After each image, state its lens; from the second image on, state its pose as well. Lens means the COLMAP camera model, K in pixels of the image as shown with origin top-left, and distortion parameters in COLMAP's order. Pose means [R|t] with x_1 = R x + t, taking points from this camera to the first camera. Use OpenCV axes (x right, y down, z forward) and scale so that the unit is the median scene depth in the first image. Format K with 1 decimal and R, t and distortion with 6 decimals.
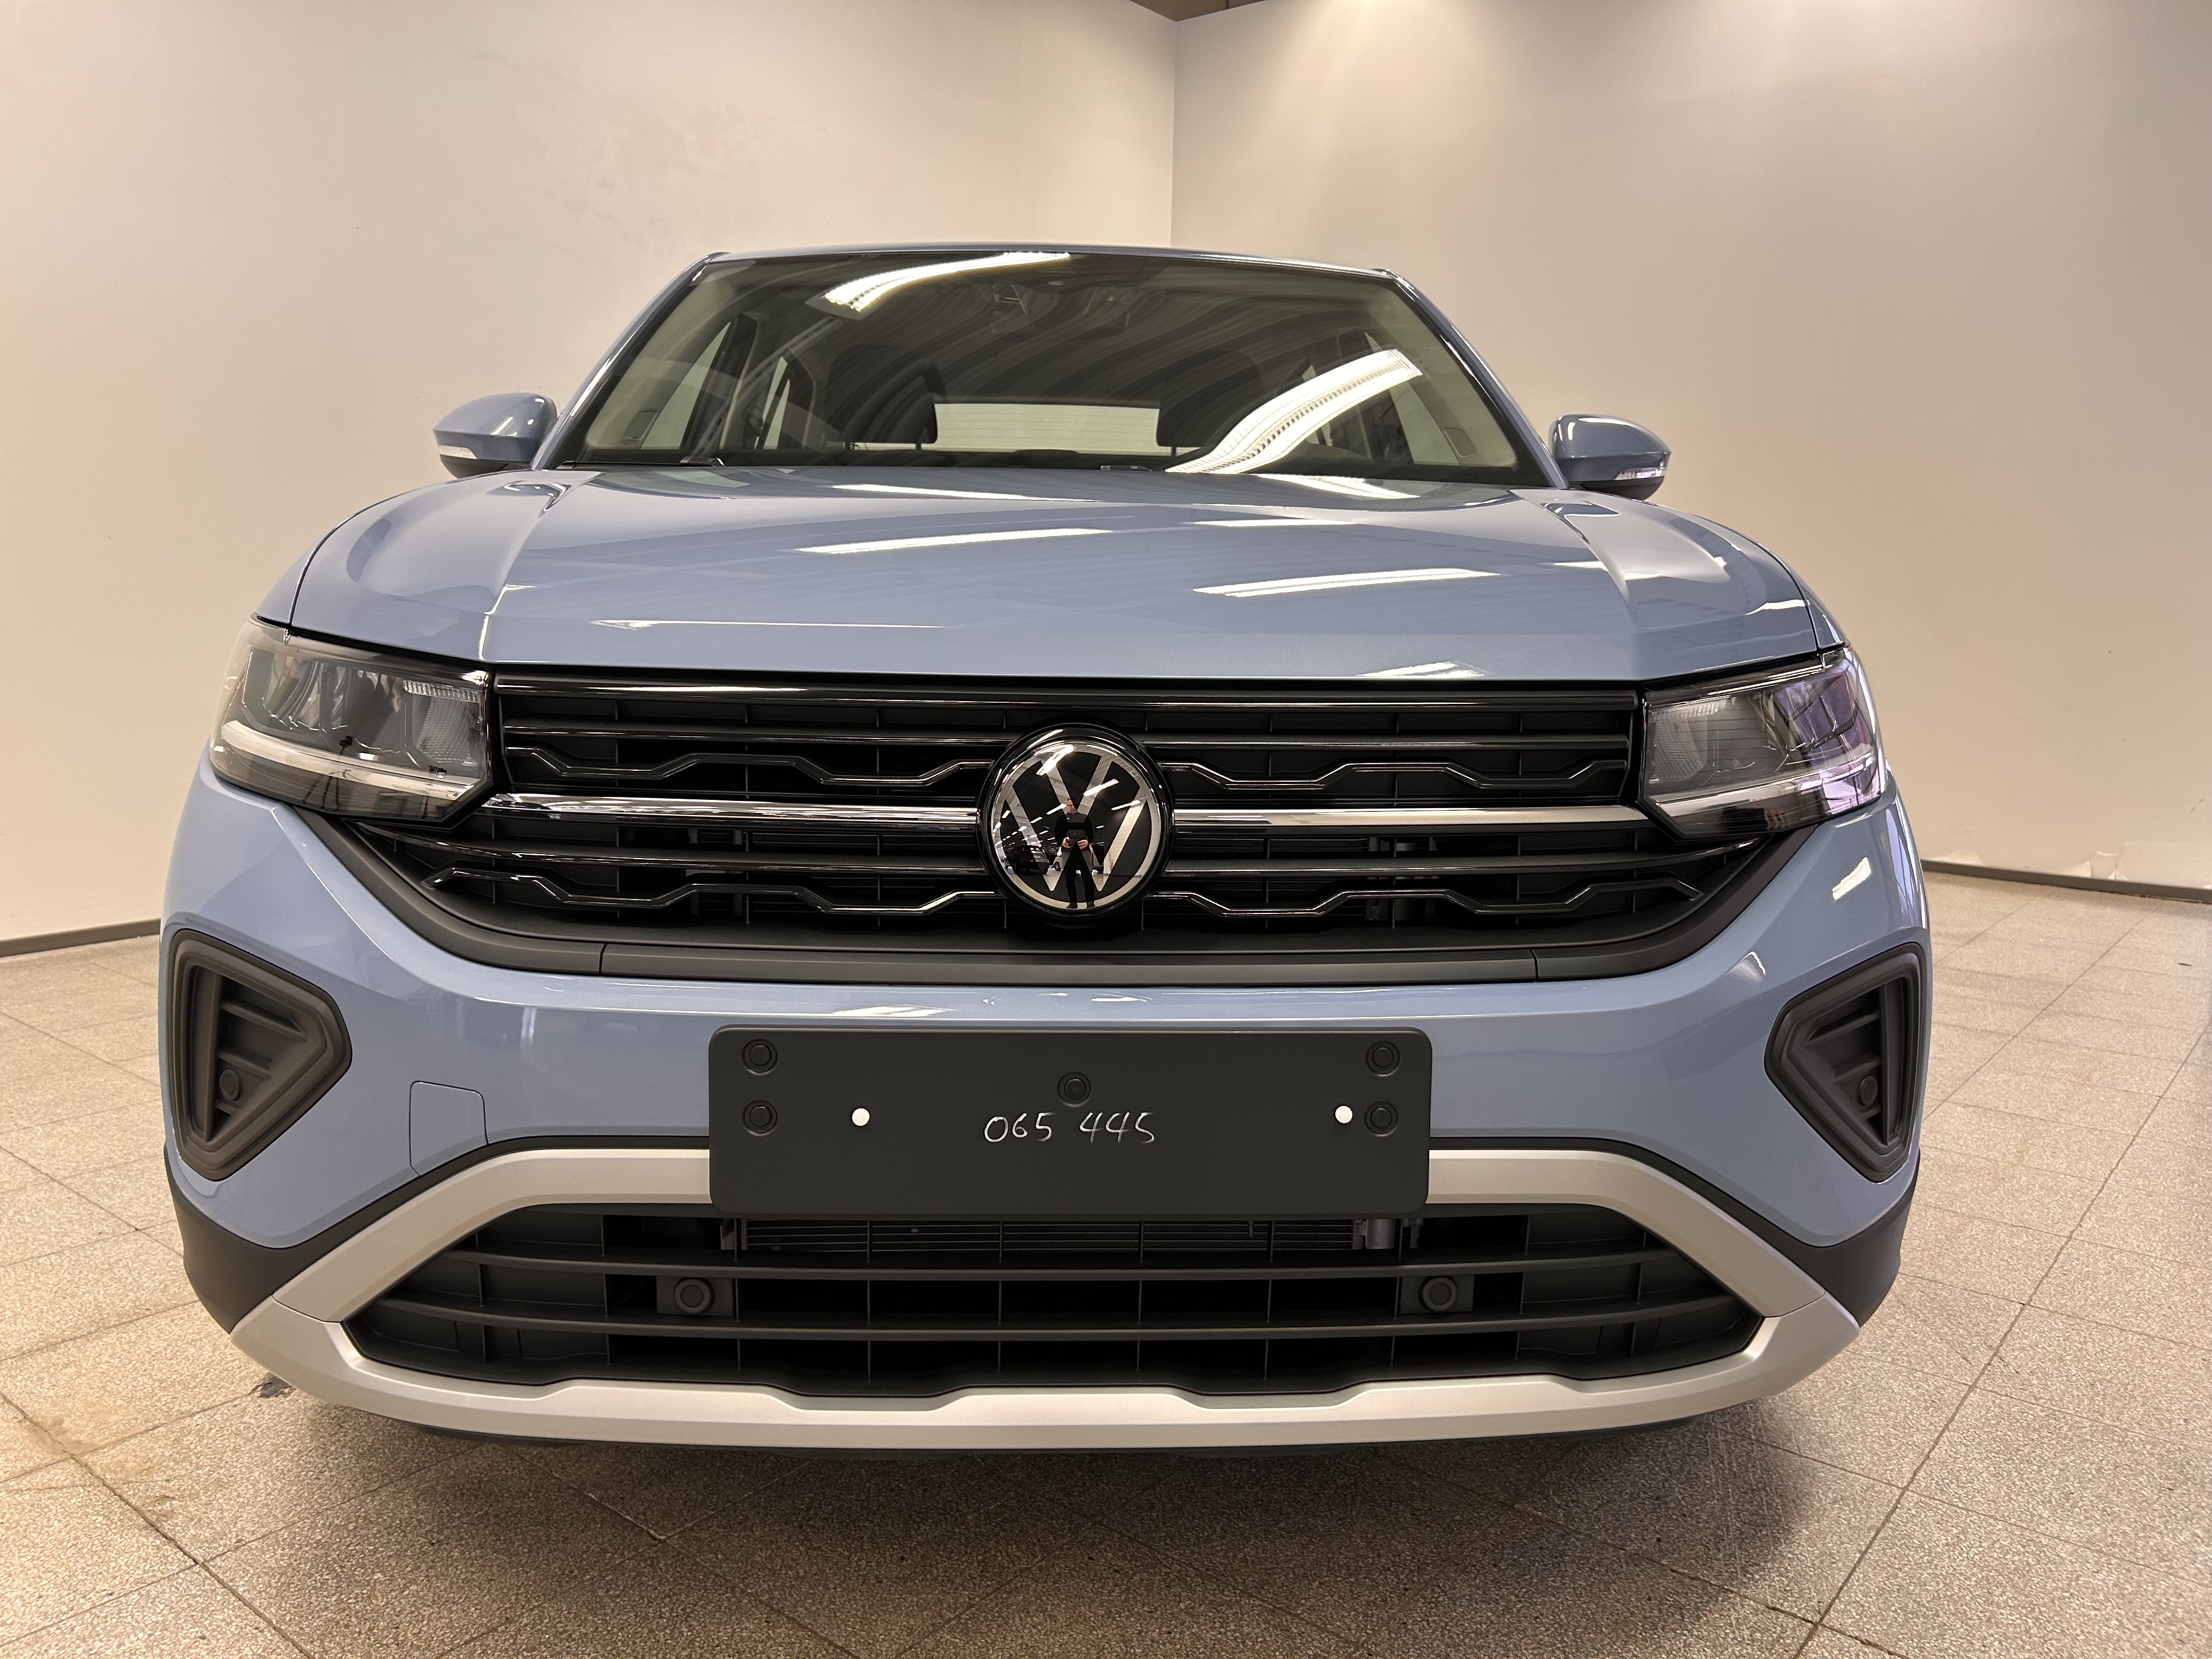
lens RADIAL K [[1680.4, 0, 1107.2], [0, 1680.4, 833.8], [0, 0, 1]] dist [0.015150, -0.002186]
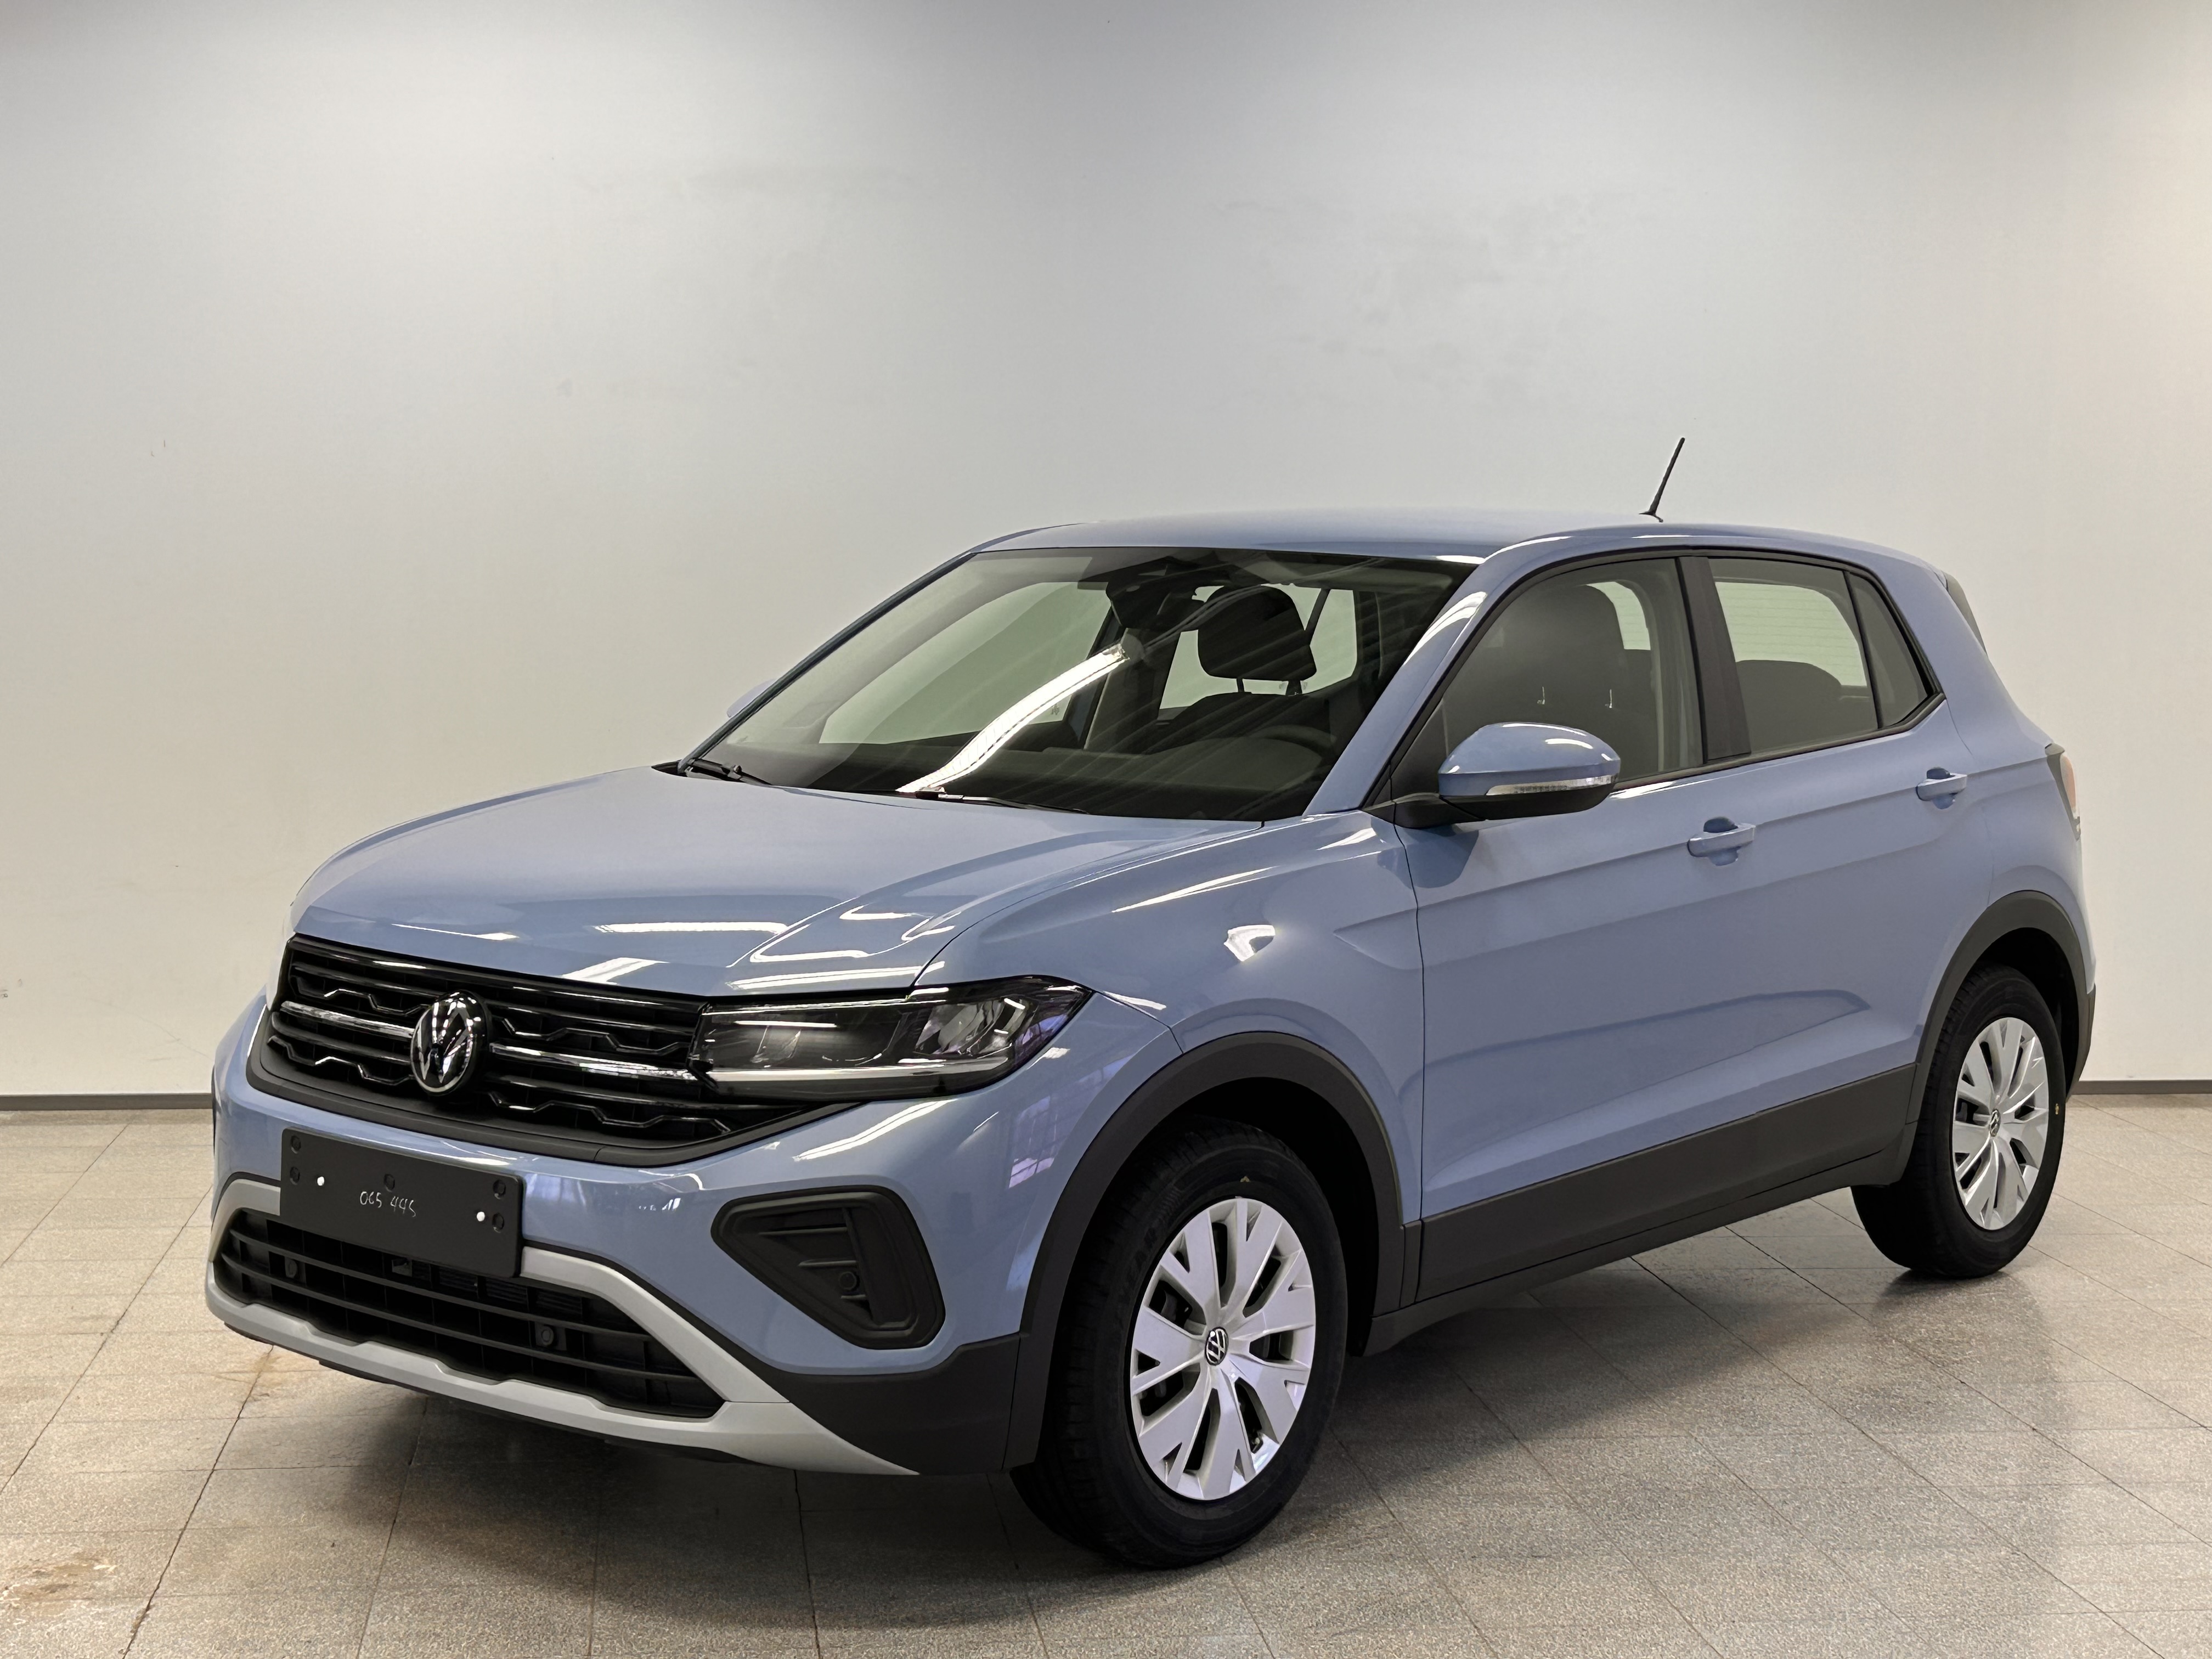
lens RADIAL K [[3221.6, 0, 1106.3], [0, 3221.6, 827.9], [0, 0, 1]] dist [0.002241, 0.000000]
pose [[0.729090, 0.054468, -0.682247, 2.512052], [-0.105134, 0.993910, -0.033003, -0.175757], [0.676294, 0.095789, 0.730377, -0.958286]]
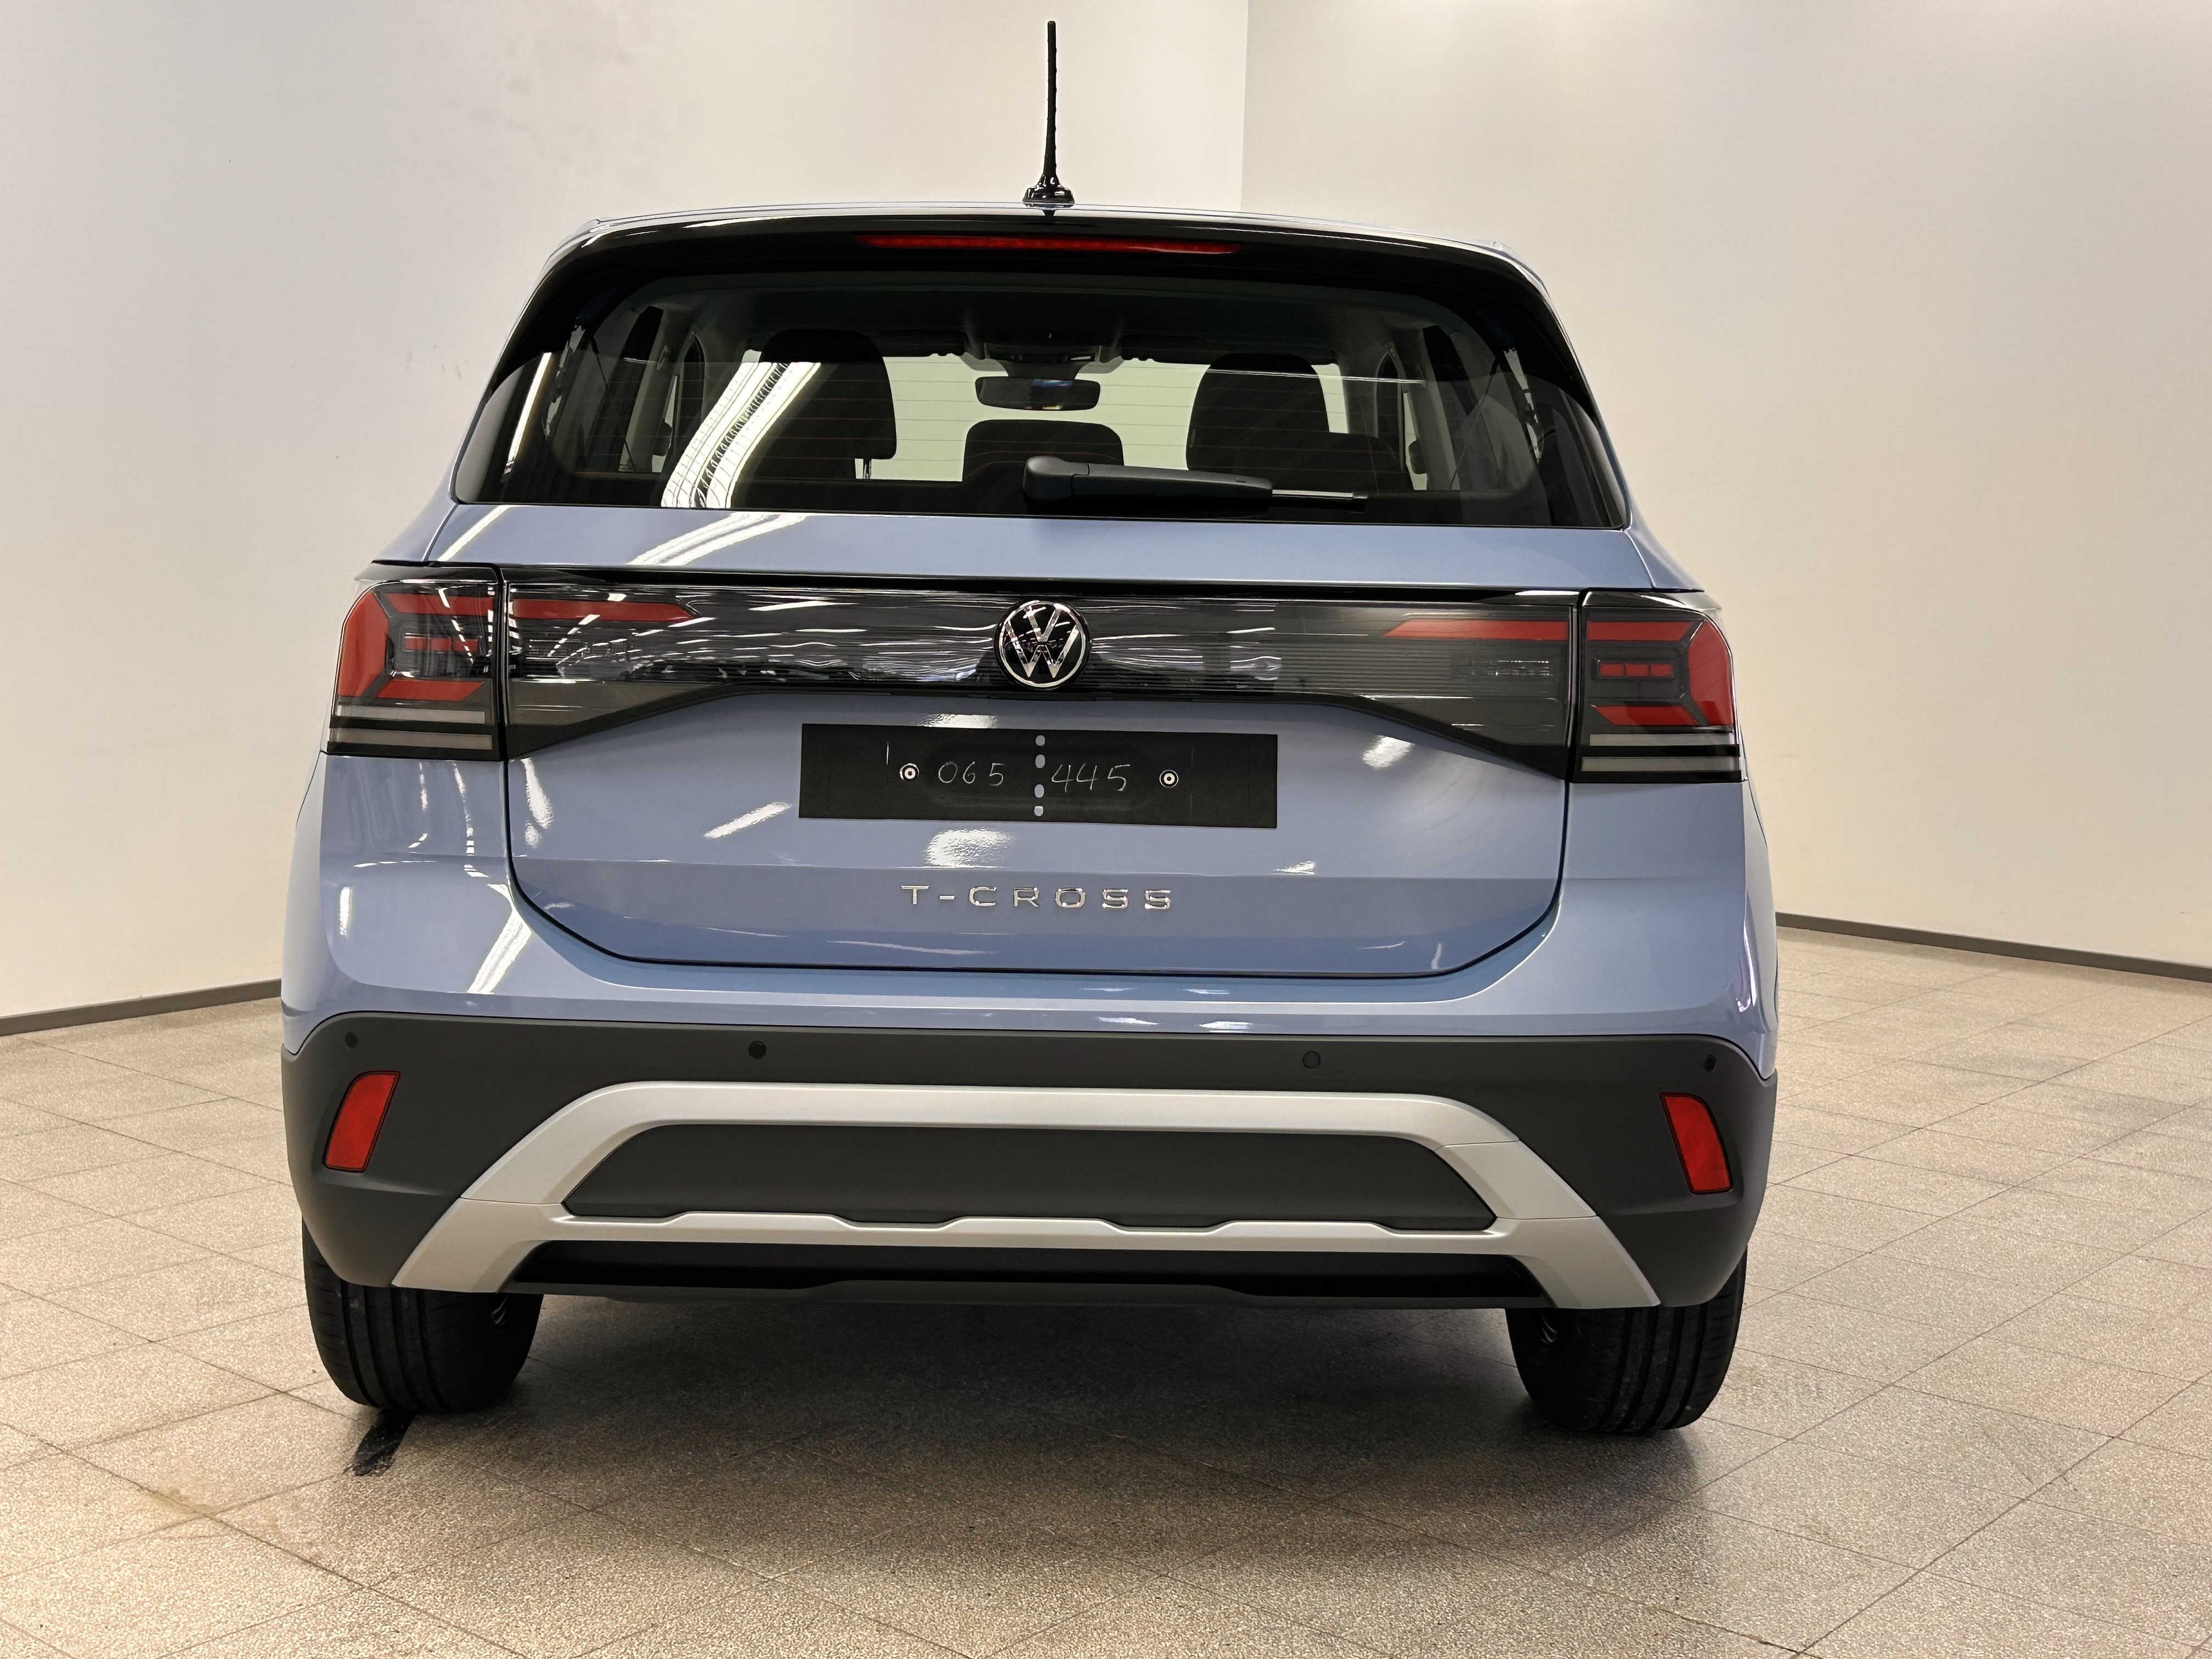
lens RADIAL K [[2725.5, 0, 1107.4], [0, 2725.5, 829.5], [0, 0, 1]] dist [0.010452, 0.000000]
pose [[0.999893, 0.011162, -0.009404, -0.032648], [-0.011434, 0.999505, -0.029313, -0.024778], [0.009072, 0.029418, 0.999526, -0.835960]]
